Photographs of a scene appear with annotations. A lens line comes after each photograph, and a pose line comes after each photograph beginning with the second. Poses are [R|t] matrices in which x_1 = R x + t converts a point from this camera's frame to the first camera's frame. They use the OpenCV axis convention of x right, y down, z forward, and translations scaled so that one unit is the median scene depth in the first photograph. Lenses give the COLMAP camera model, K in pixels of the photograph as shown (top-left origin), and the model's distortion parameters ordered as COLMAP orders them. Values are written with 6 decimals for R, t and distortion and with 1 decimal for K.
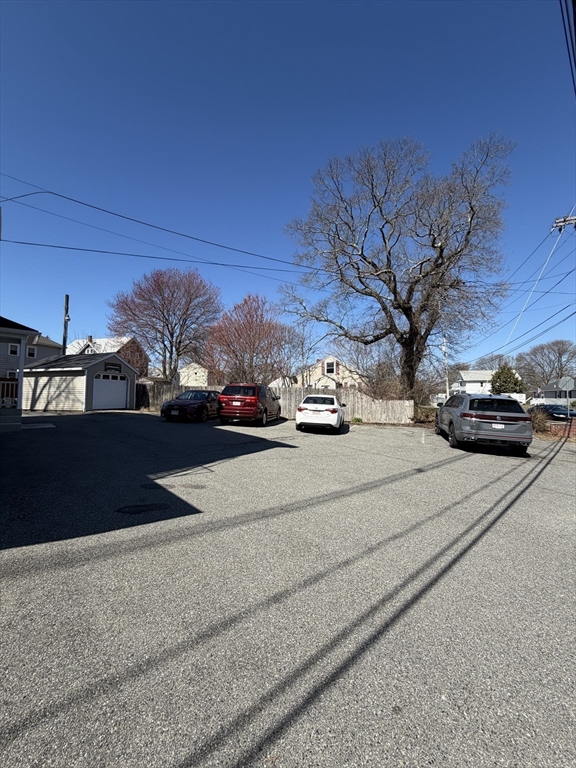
lens RADIAL K [[305.1, 0, 285.2], [0, 305.1, 383.4], [0, 0, 1]] dist [-0.001525, 0.000349]
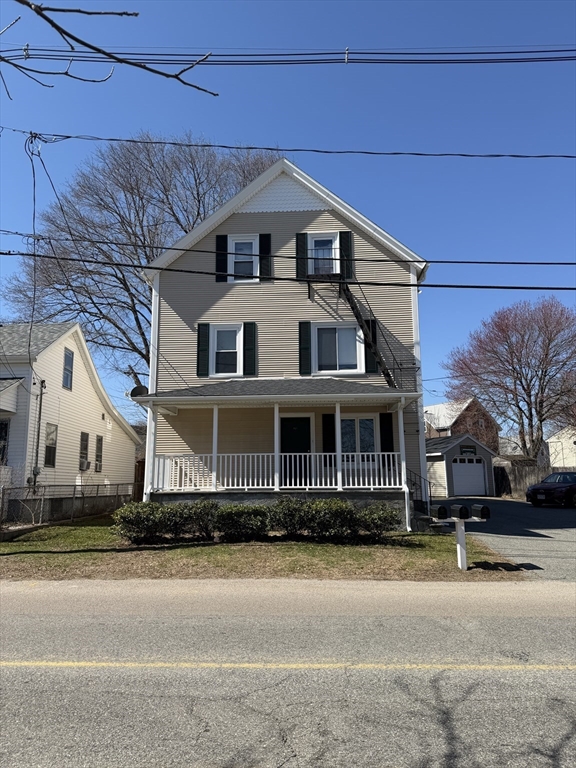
lens RADIAL K [[533.3, 0, 286.4], [0, 533.3, 385.1], [0, 0, 1]] dist [0.008551, -0.000952]
pose [[0.700003, -0.145388, -0.699183, 0.112765], [0.046281, 0.986235, -0.158742, -0.007288], [0.712638, 0.078761, 0.697096, -0.286190]]
